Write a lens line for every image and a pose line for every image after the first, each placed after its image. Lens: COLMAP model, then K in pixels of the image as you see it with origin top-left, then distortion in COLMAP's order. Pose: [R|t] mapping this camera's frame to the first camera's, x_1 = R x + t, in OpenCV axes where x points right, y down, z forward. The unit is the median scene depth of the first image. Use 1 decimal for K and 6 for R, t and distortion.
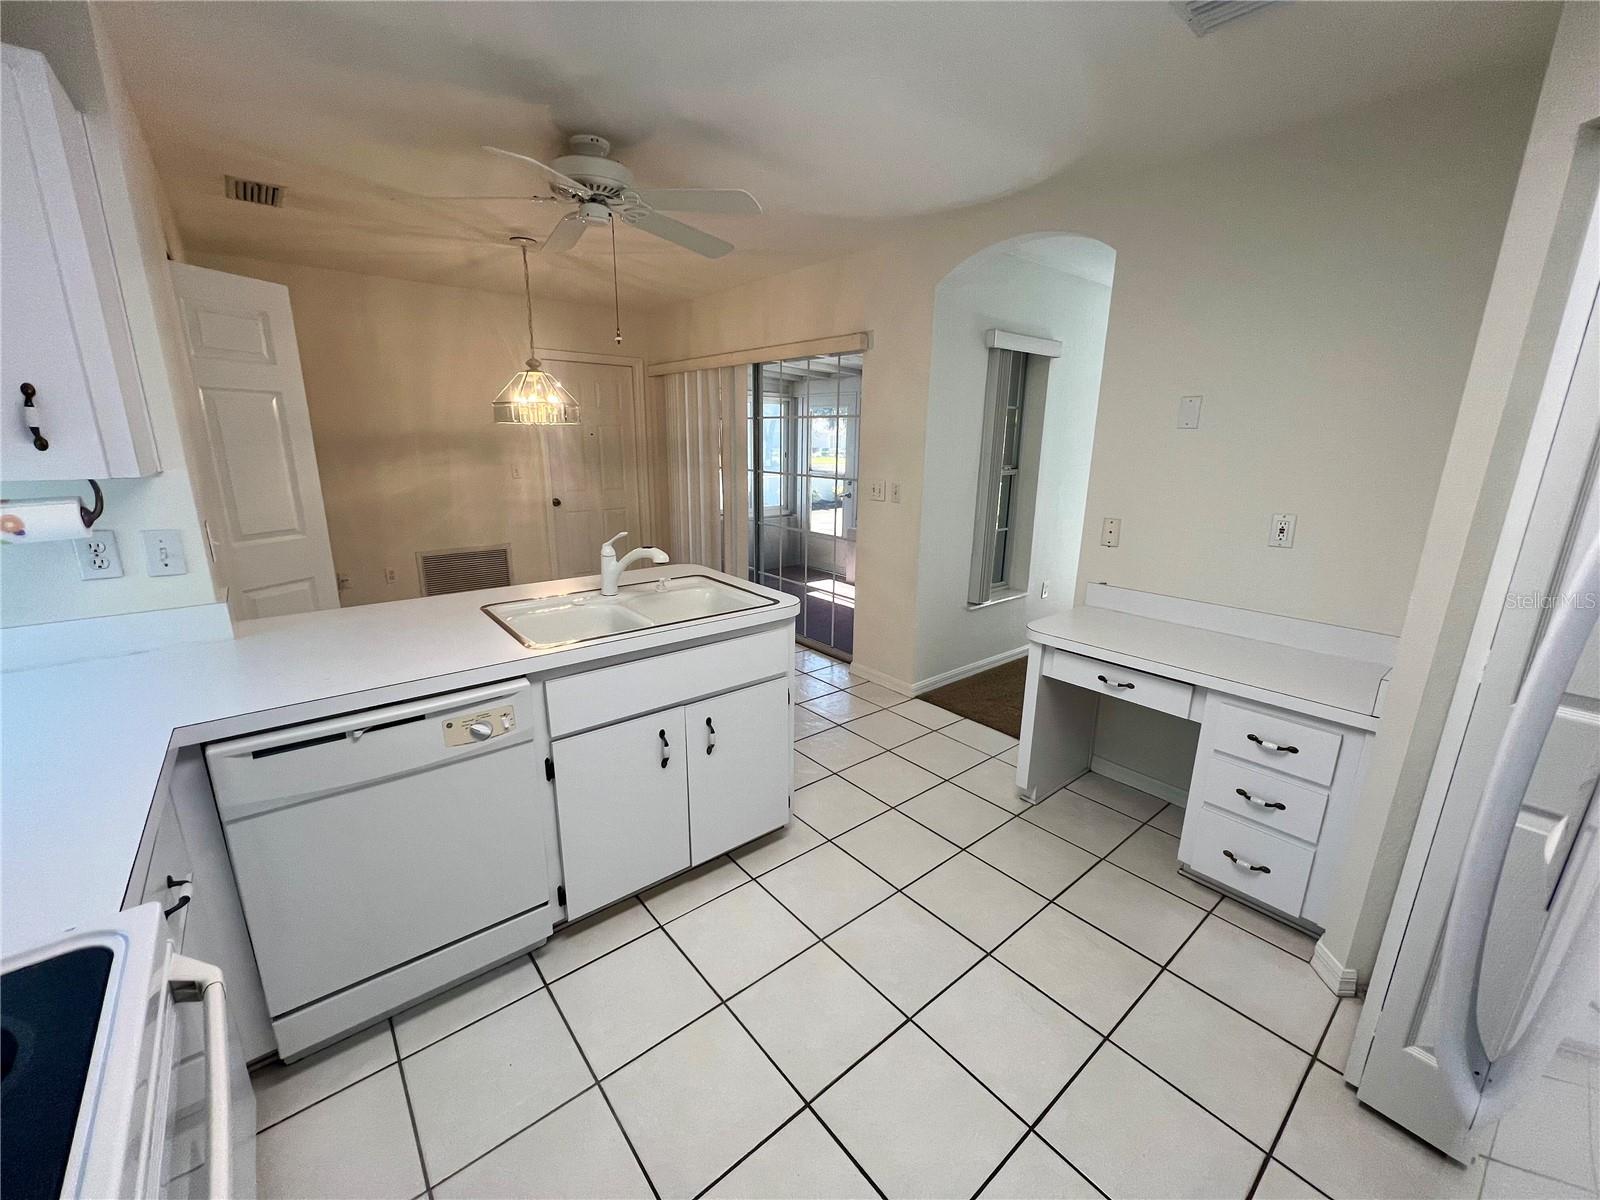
lens RADIAL K [[637.3, 0, 800.0], [0, 637.3, 600.0], [0, 0, 1]] dist [-0.002524, -0.000296]
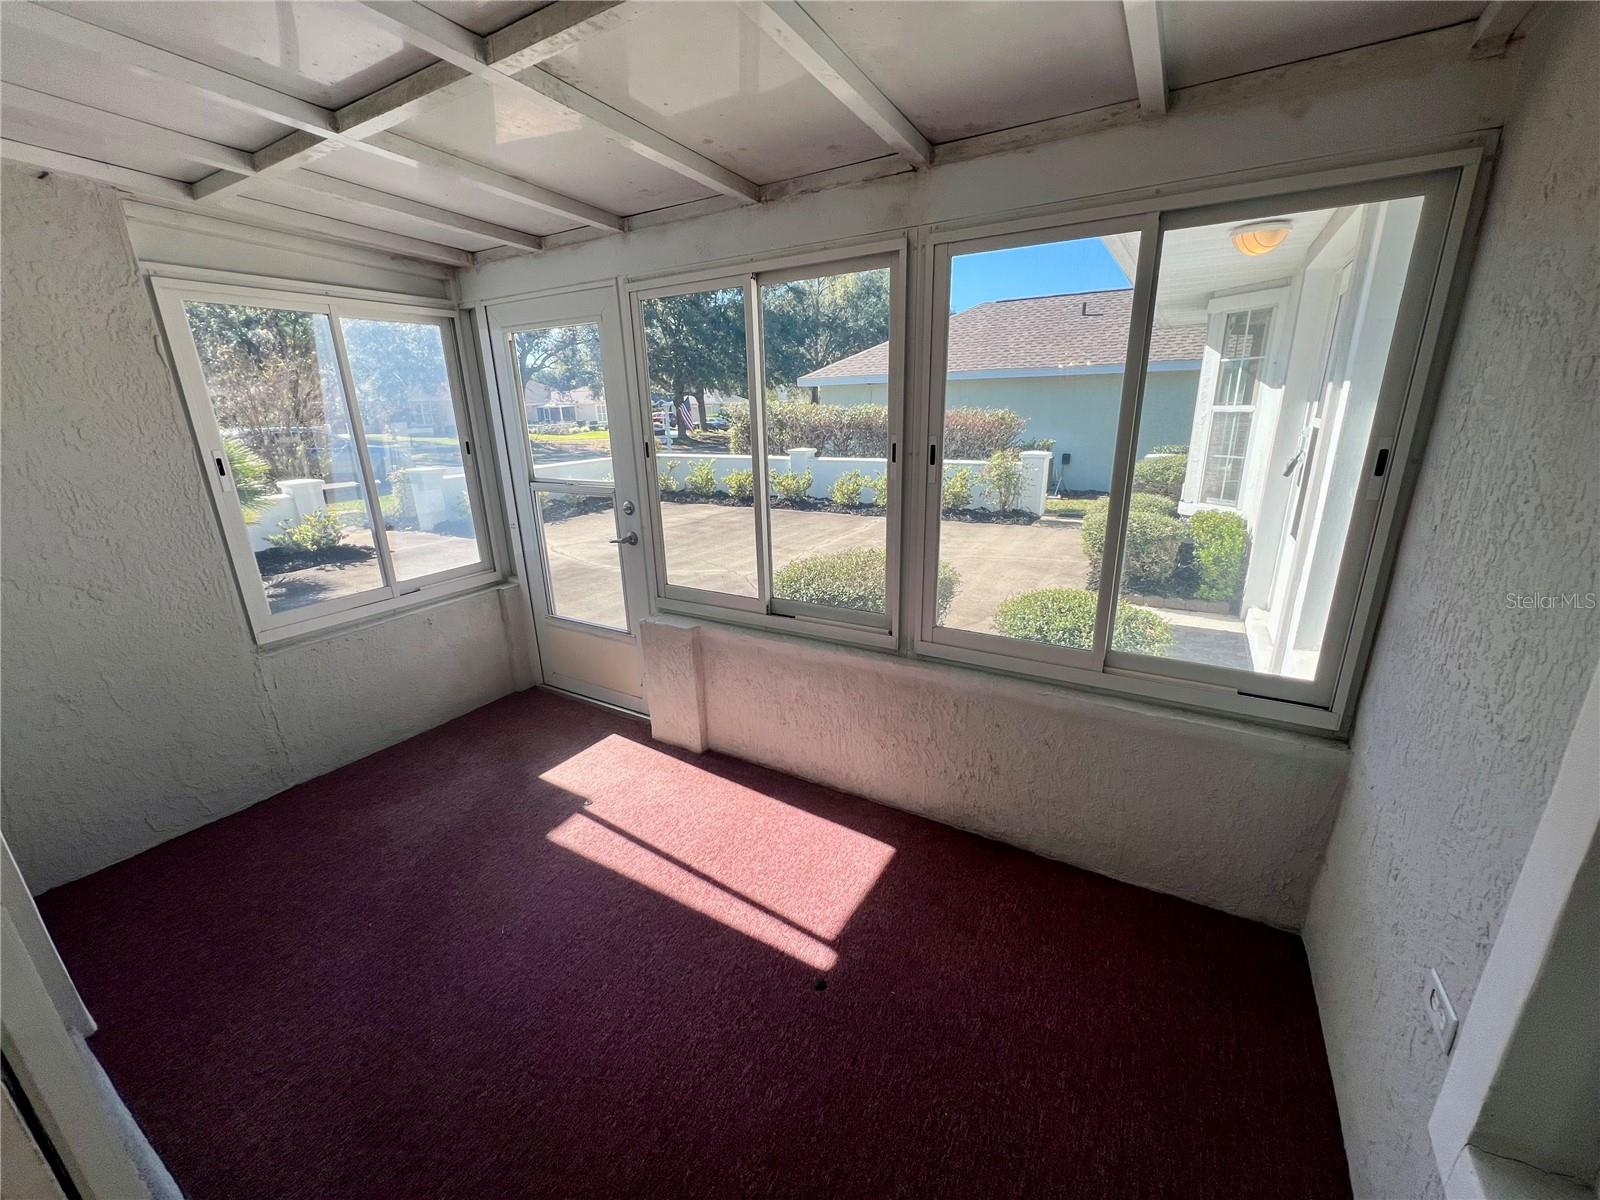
lens RADIAL K [[637.3, 0, 800.0], [0, 637.3, 600.0], [0, 0, 1]] dist [-0.002524, -0.000296]
pose [[0.941348, -0.136074, 0.308784, 0.063360], [0.121692, 0.990407, 0.065463, -0.189350], [-0.314730, -0.024047, 0.948877, 0.776416]]
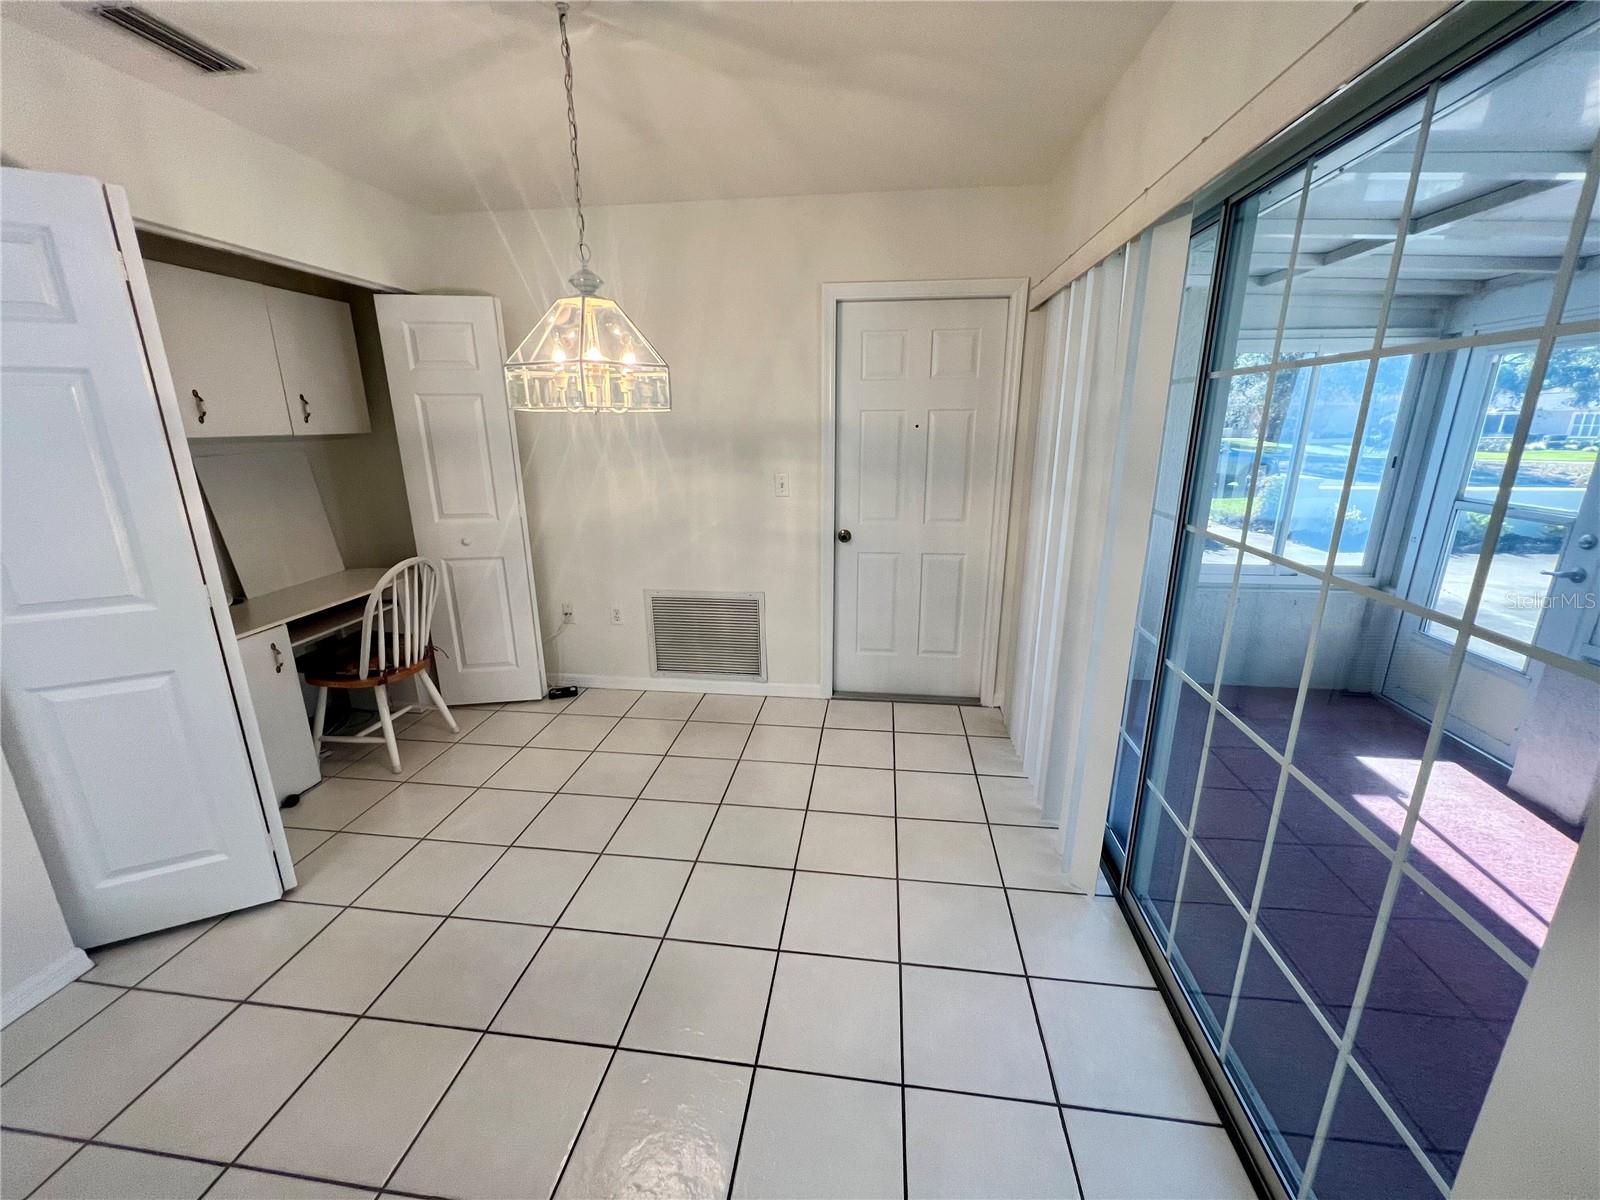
lens RADIAL K [[637.3, 0, 800.0], [0, 637.3, 600.0], [0, 0, 1]] dist [-0.002524, -0.000296]
pose [[0.682072, 0.181423, -0.708424, 0.043411], [-0.168152, 0.981689, 0.089507, -0.144950], [0.711690, 0.058073, 0.700089, 0.552725]]
